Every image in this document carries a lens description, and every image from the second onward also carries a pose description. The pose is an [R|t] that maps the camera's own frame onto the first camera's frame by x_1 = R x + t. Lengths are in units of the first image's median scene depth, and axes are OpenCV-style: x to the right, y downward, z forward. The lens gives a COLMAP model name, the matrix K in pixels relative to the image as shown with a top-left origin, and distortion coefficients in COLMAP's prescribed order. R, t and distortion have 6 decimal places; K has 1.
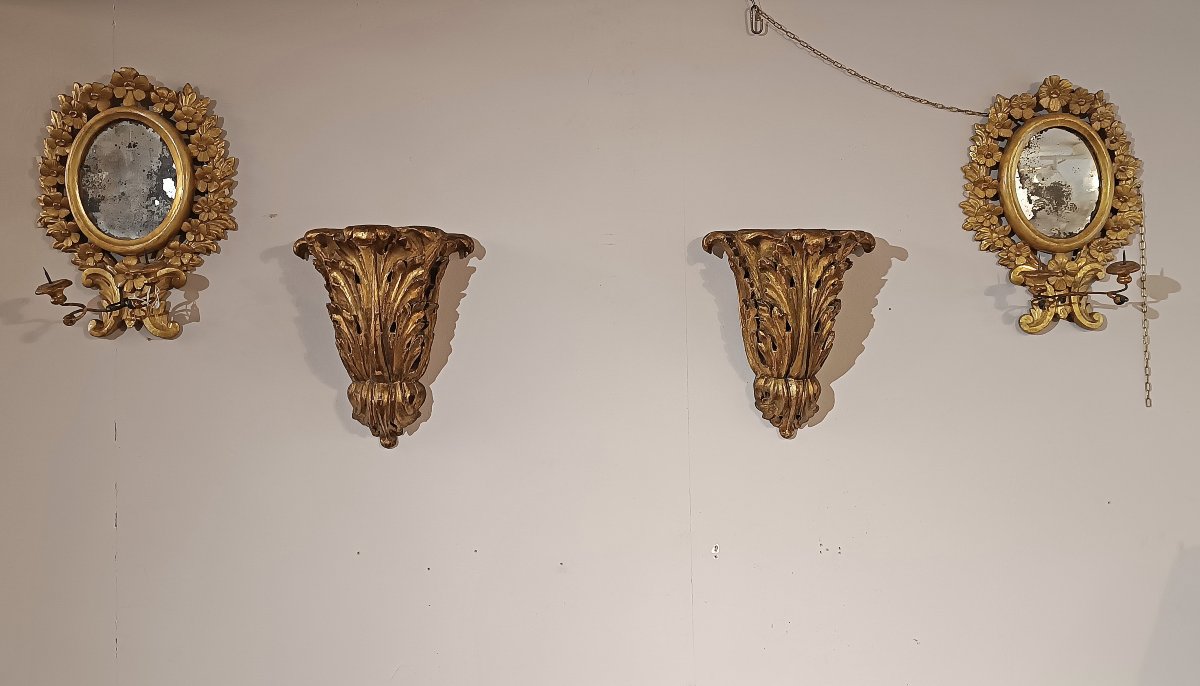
lens RADIAL K [[1089.9, 0, 626.5], [0, 1089.9, 340.4], [0, 0, 1]] dist [0.004438, -0.001358]
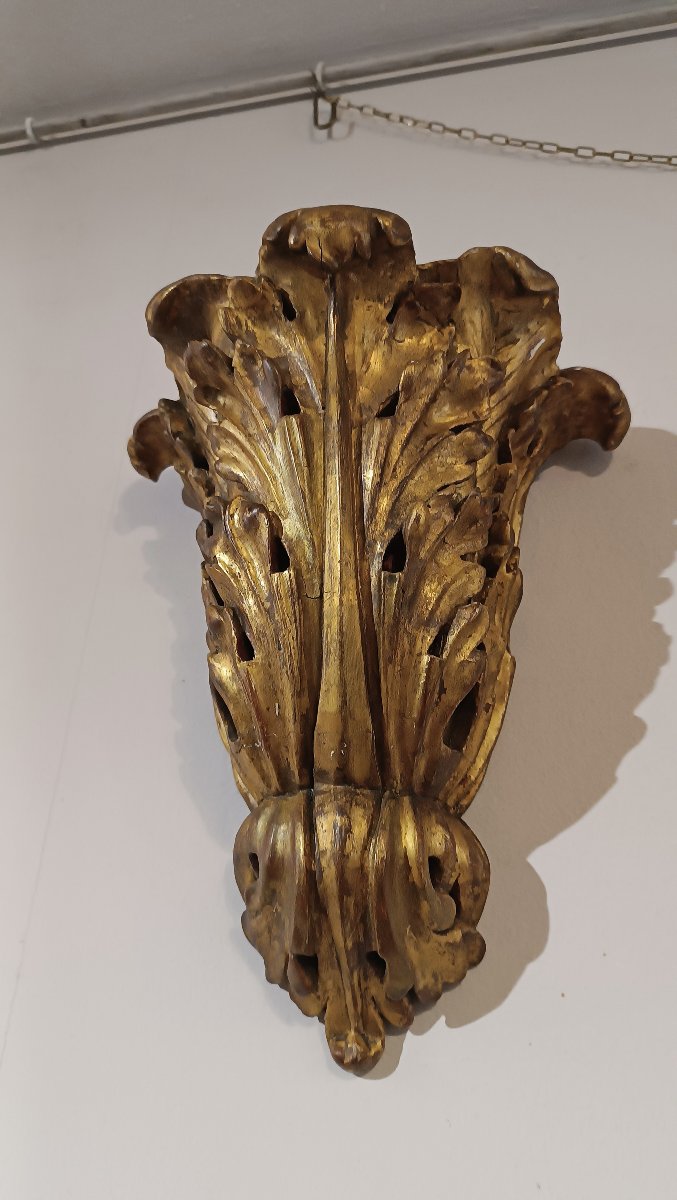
lens RADIAL K [[879.1, 0, 338.5], [0, 879.1, 600.0], [0, 0, 1]] dist [-0.005565, -0.005791]
pose [[0.969502, -0.082486, -0.230787, 0.208769], [-0.045472, 0.864773, -0.500100, 0.102543], [0.240830, 0.495342, 0.834648, 0.822218]]
